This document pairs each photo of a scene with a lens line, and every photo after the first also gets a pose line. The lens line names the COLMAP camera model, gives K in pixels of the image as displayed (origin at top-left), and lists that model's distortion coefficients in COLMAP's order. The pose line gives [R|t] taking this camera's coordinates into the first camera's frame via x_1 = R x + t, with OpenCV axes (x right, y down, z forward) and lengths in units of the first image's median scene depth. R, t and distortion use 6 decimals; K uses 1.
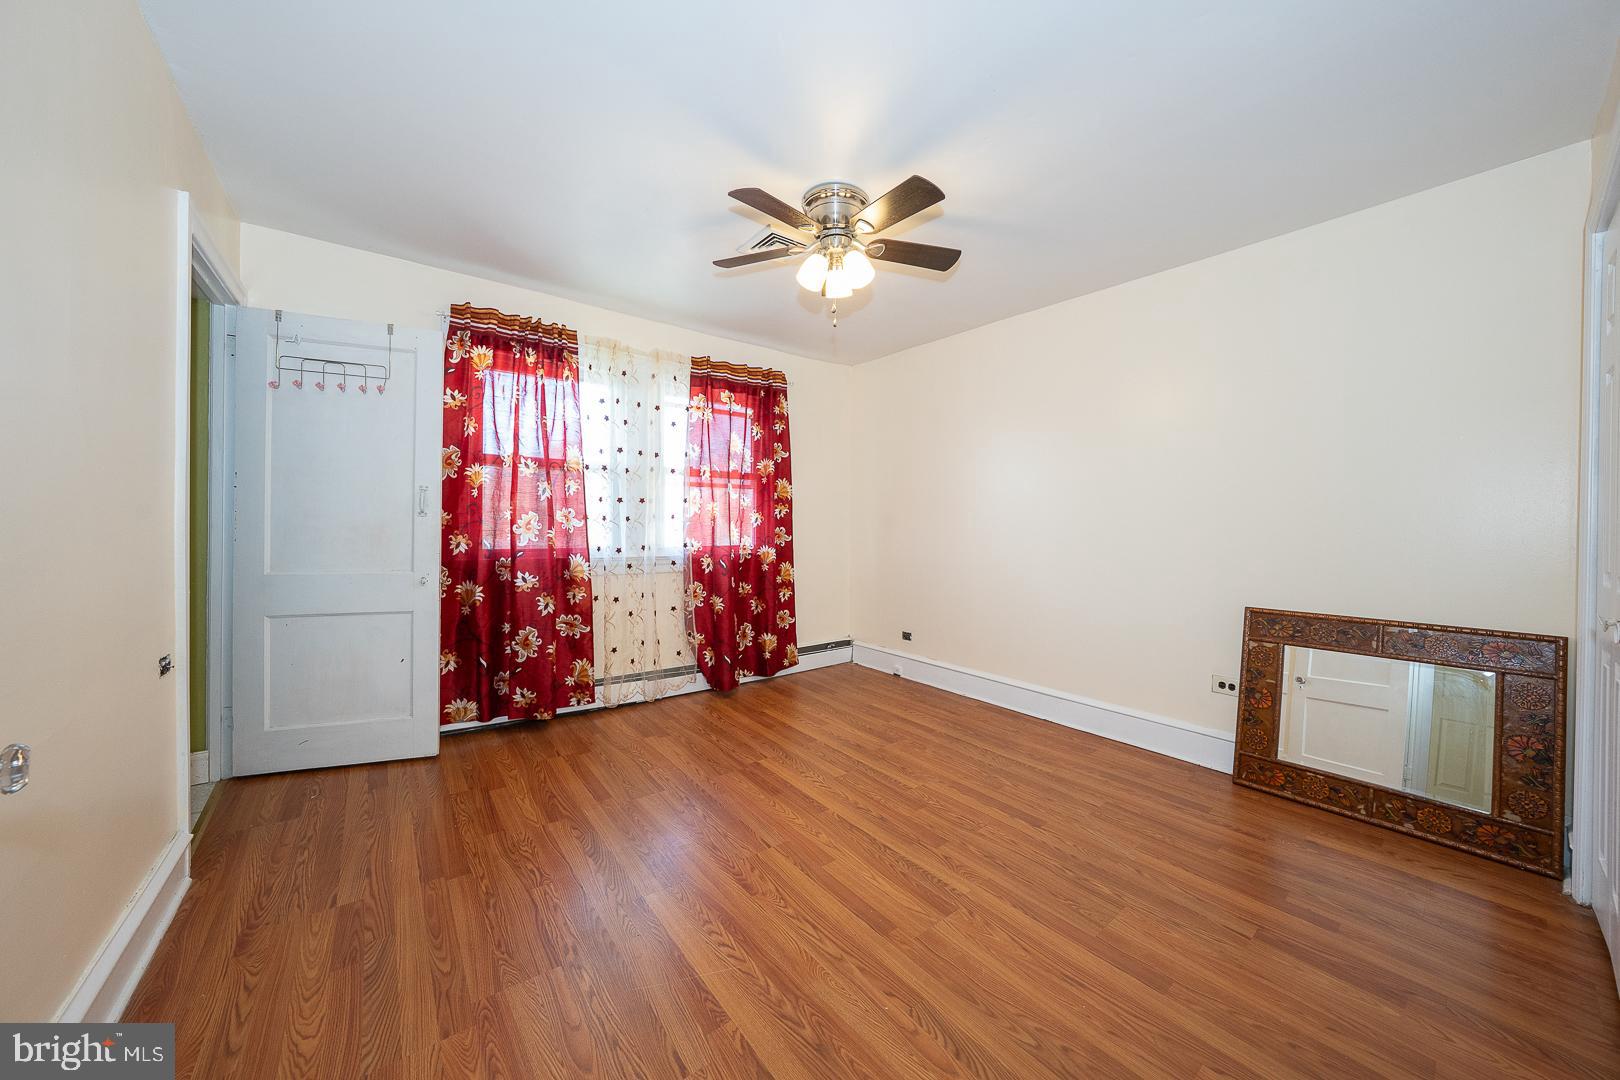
lens RADIAL K [[560.4, 0, 811.5], [0, 560.4, 533.8], [0, 0, 1]] dist [-0.030559, 0.007209]
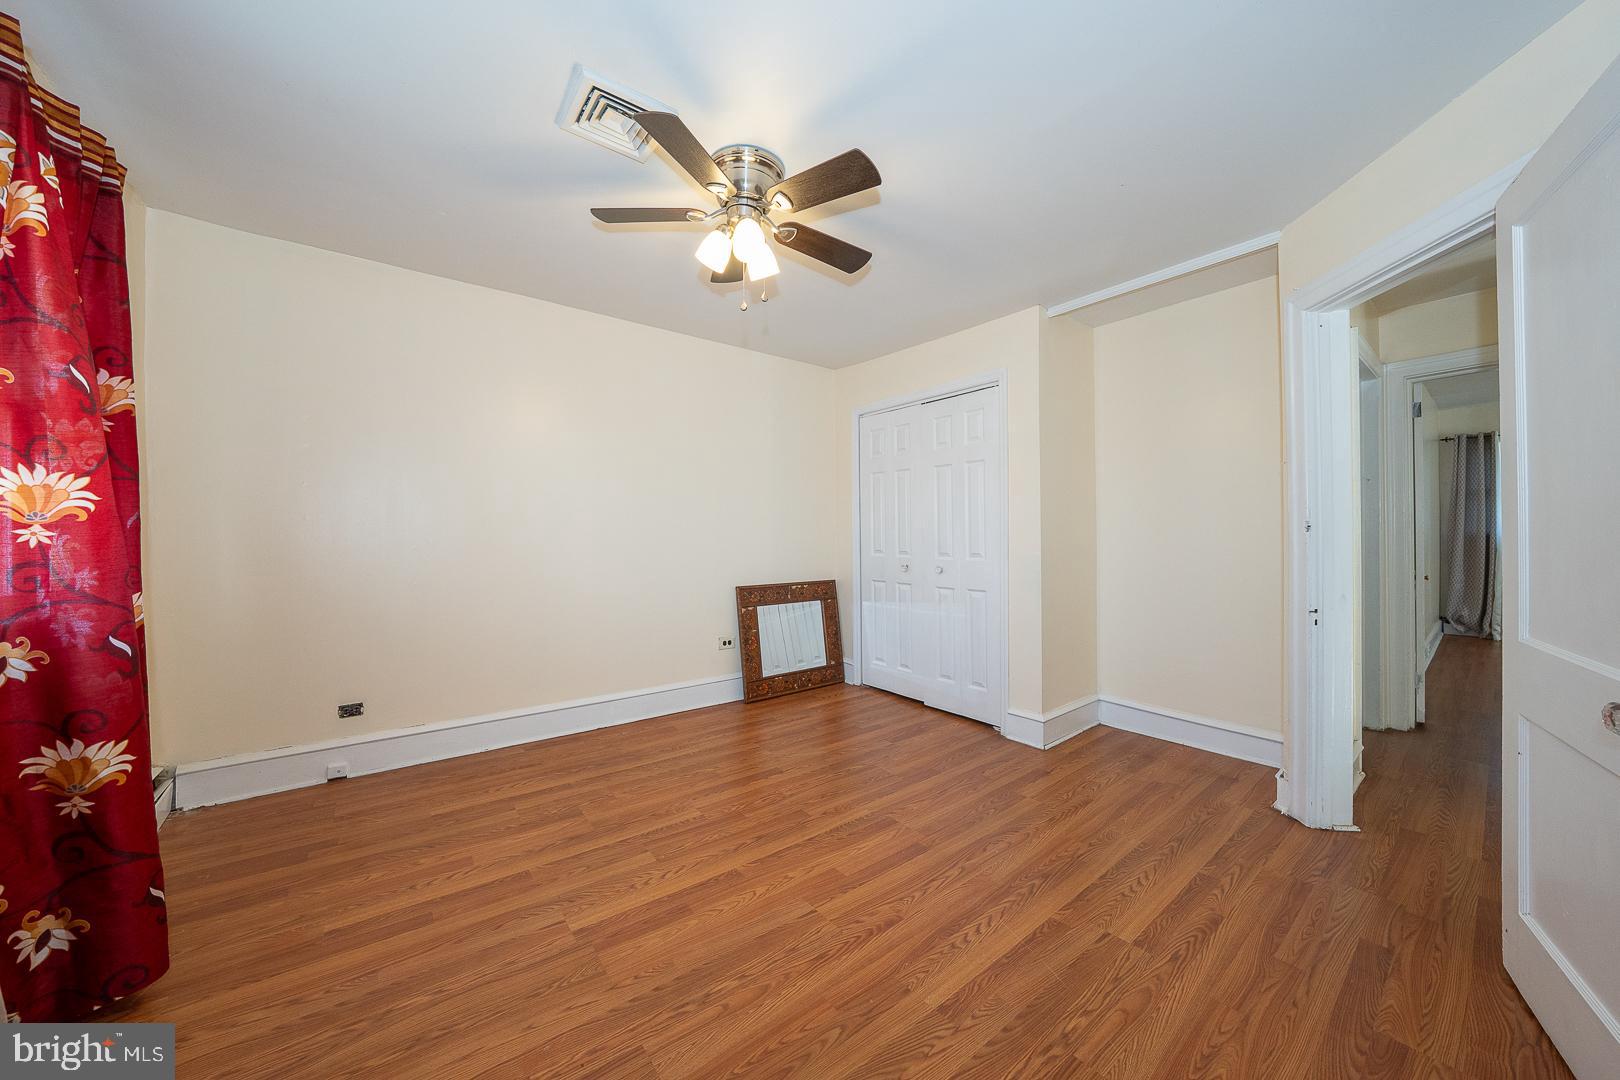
lens RADIAL K [[560.4, 0, 811.5], [0, 560.4, 533.8], [0, 0, 1]] dist [-0.030559, 0.007209]
pose [[0.004571, -0.012029, 0.999917, -0.811522], [0.015399, 0.999810, 0.011958, -0.028377], [-0.999871, 0.015343, 0.004756, 0.867861]]
